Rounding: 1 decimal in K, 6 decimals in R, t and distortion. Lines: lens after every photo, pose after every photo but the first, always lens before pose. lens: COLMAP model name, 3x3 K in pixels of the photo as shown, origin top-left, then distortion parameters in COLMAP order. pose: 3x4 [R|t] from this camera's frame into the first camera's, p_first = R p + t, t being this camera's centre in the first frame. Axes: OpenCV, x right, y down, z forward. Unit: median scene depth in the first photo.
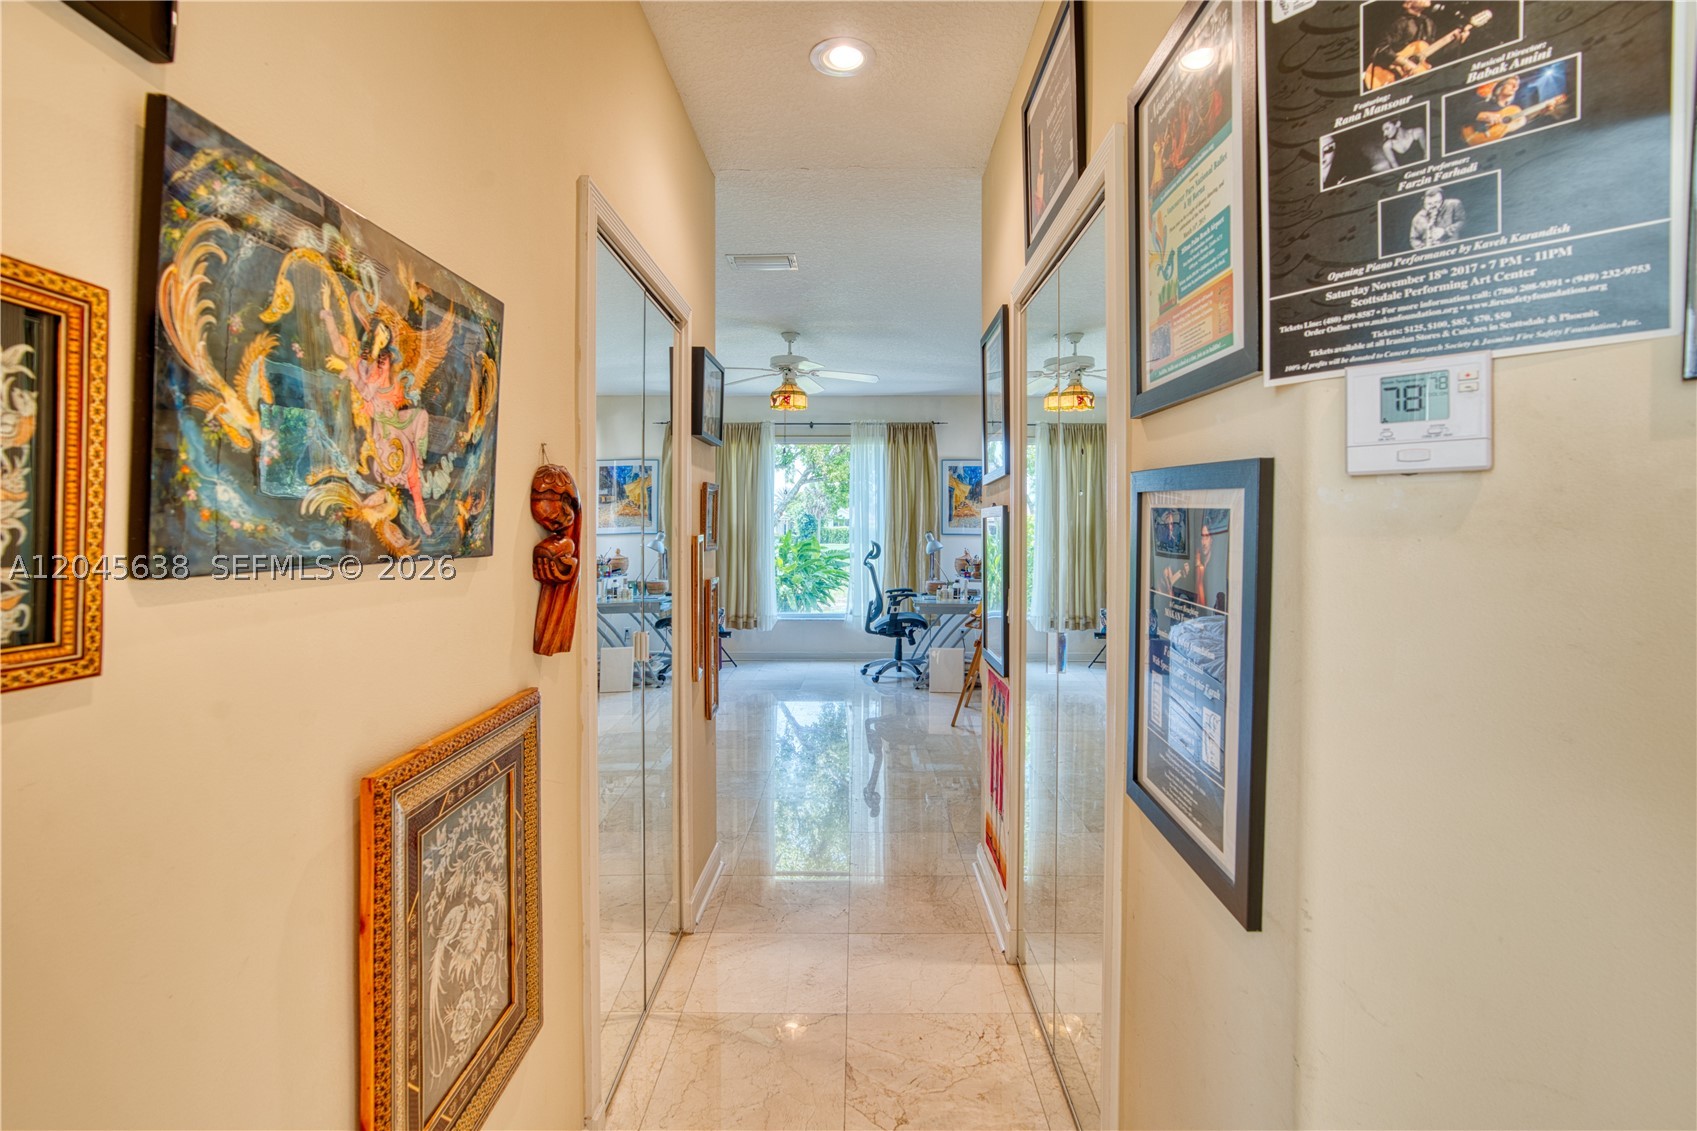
lens RADIAL K [[786.9, 0, 852.7], [0, 786.9, 561.2], [0, 0, 1]] dist [-0.064598, 0.027805]
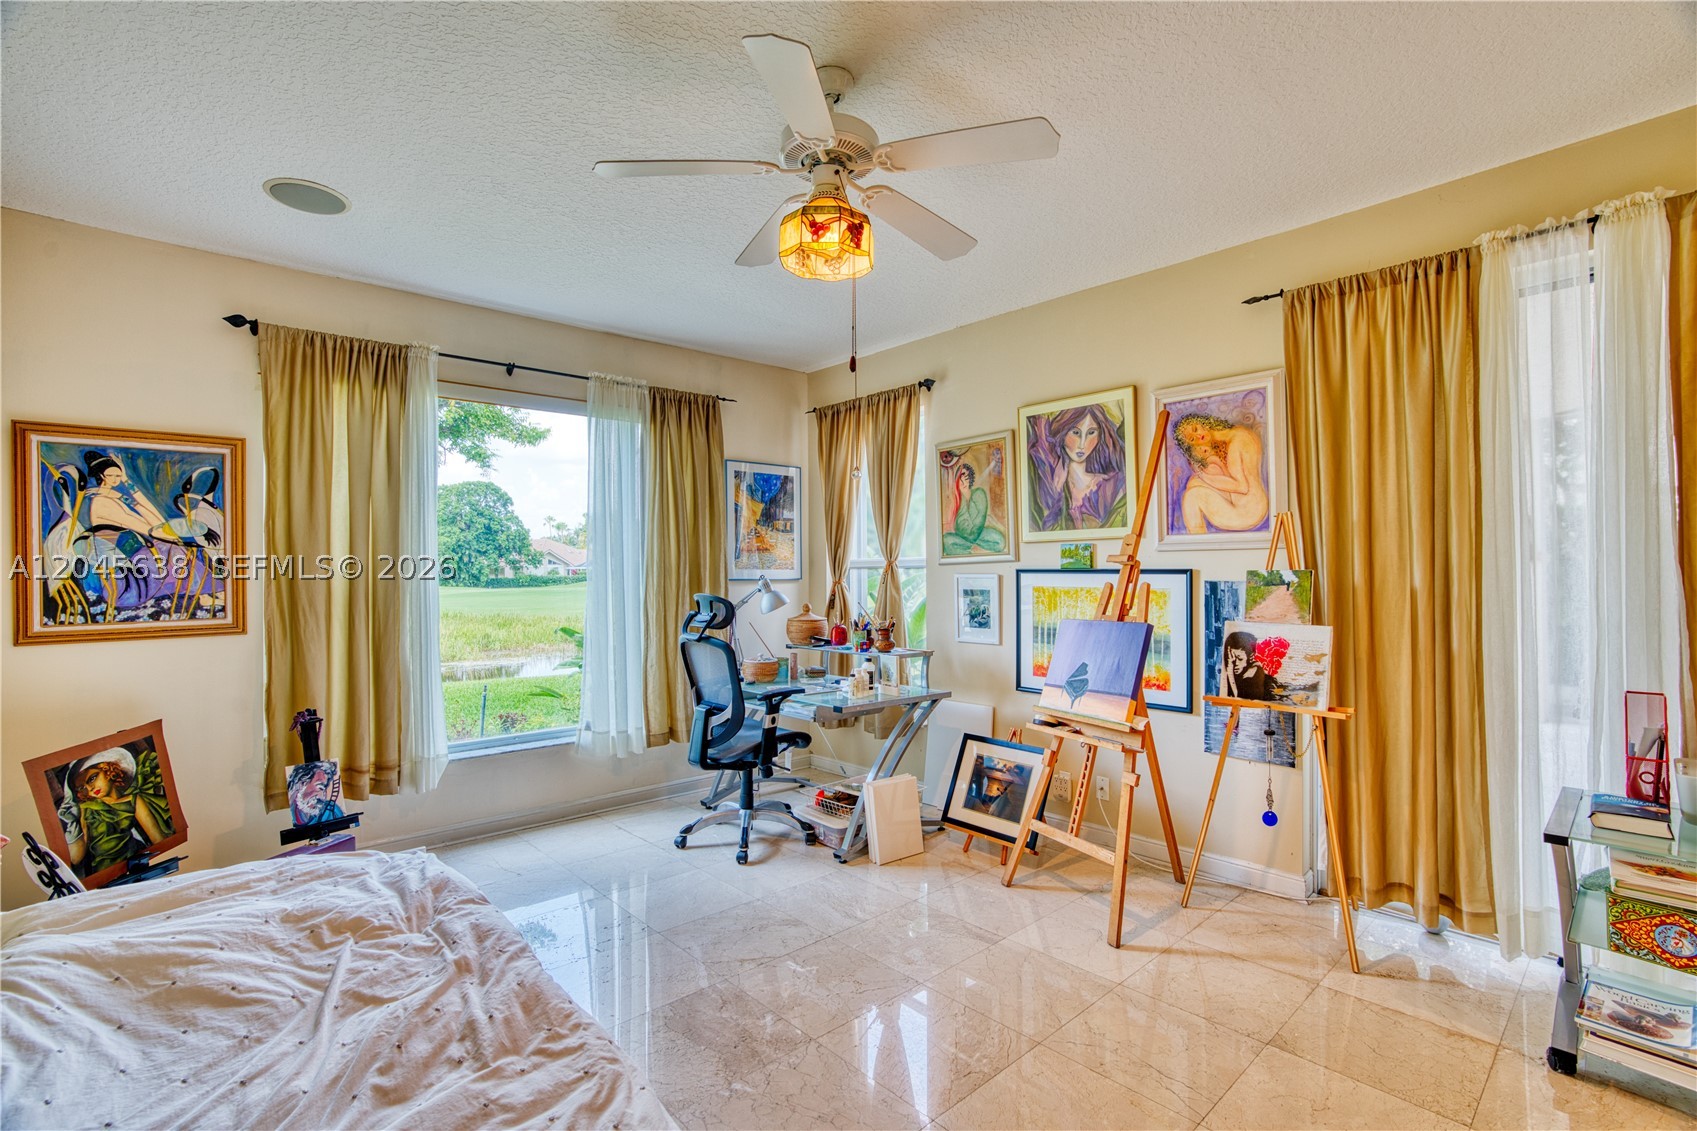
lens RADIAL K [[790.6, 0, 851.2], [0, 790.6, 552.2], [0, 0, 1]] dist [-0.064524, 0.029804]
pose [[0.727710, 0.011680, 0.685785, -0.250445], [0.033545, 0.998052, -0.052594, -0.020840], [-0.685064, 0.061278, 0.725901, 0.505376]]
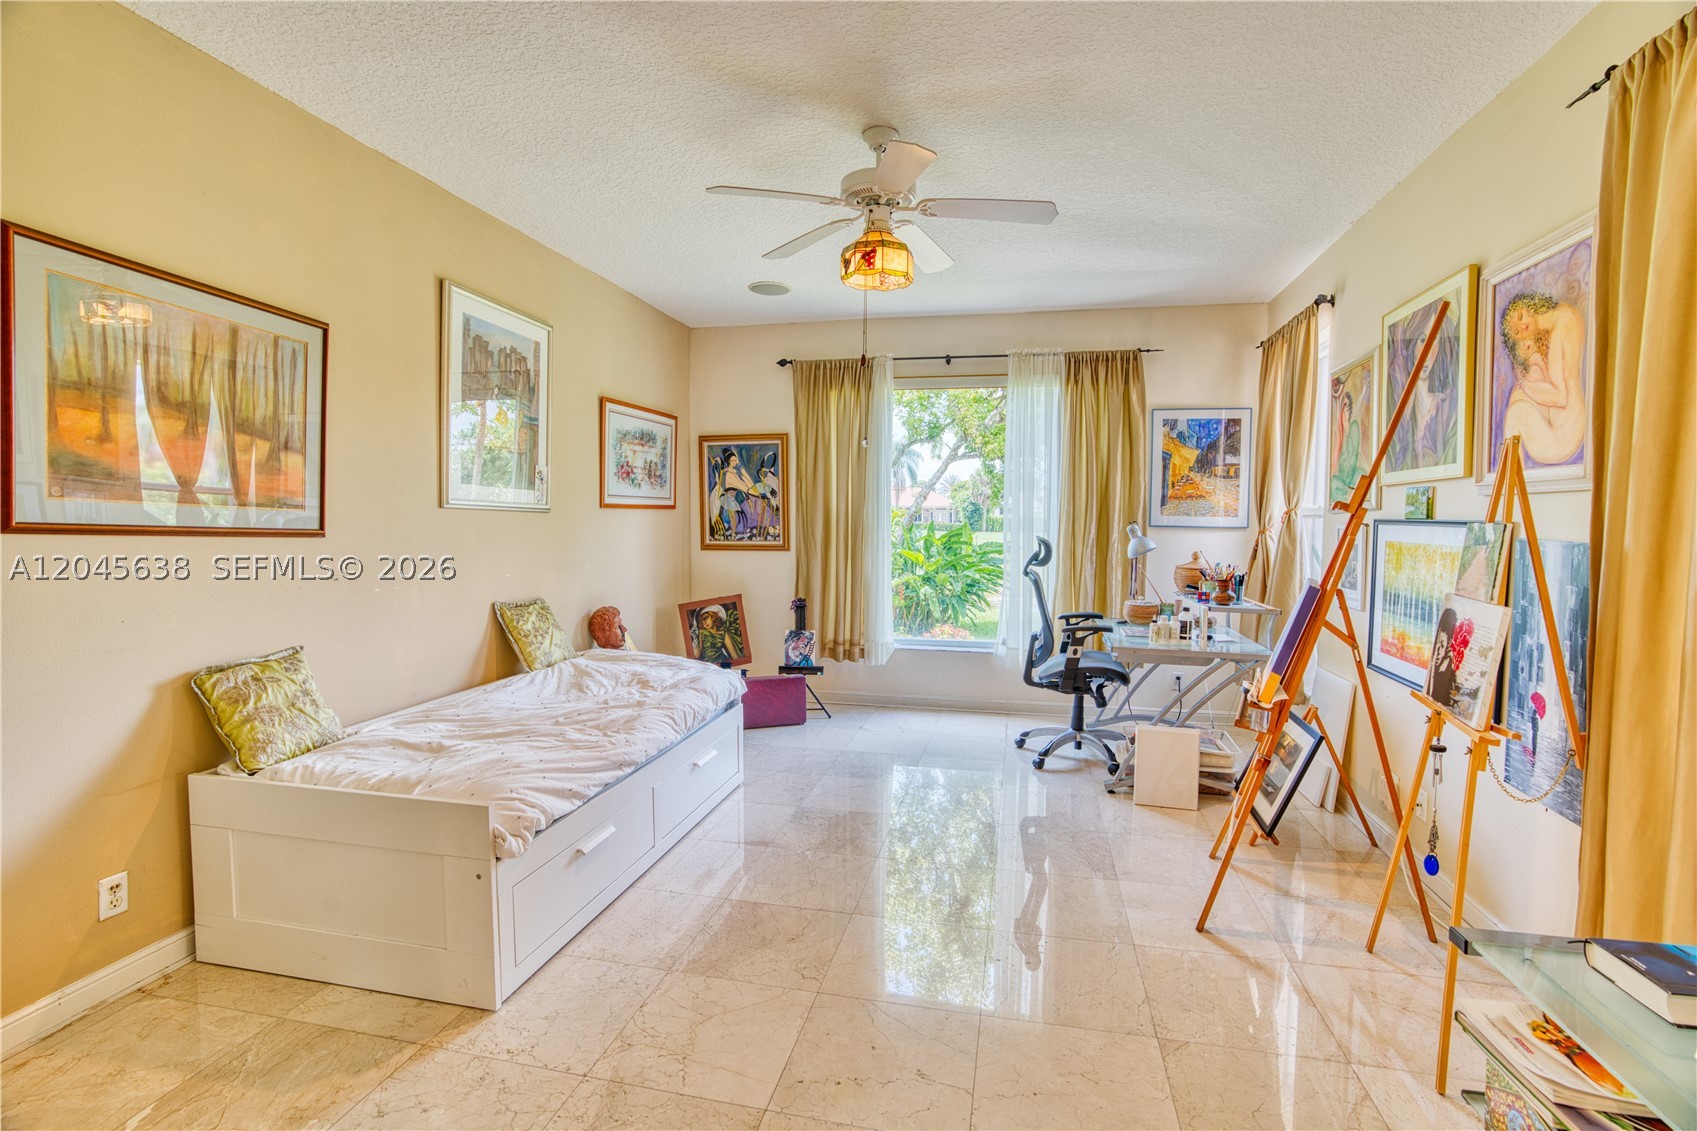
lens RADIAL K [[786.9, 0, 852.7], [0, 786.9, 561.2], [0, 0, 1]] dist [-0.064598, 0.027805]
pose [[0.978225, 0.019946, -0.206586, 0.009066], [-0.016769, 0.999713, 0.017116, -0.013095], [0.206868, -0.013279, 0.978279, 0.343774]]
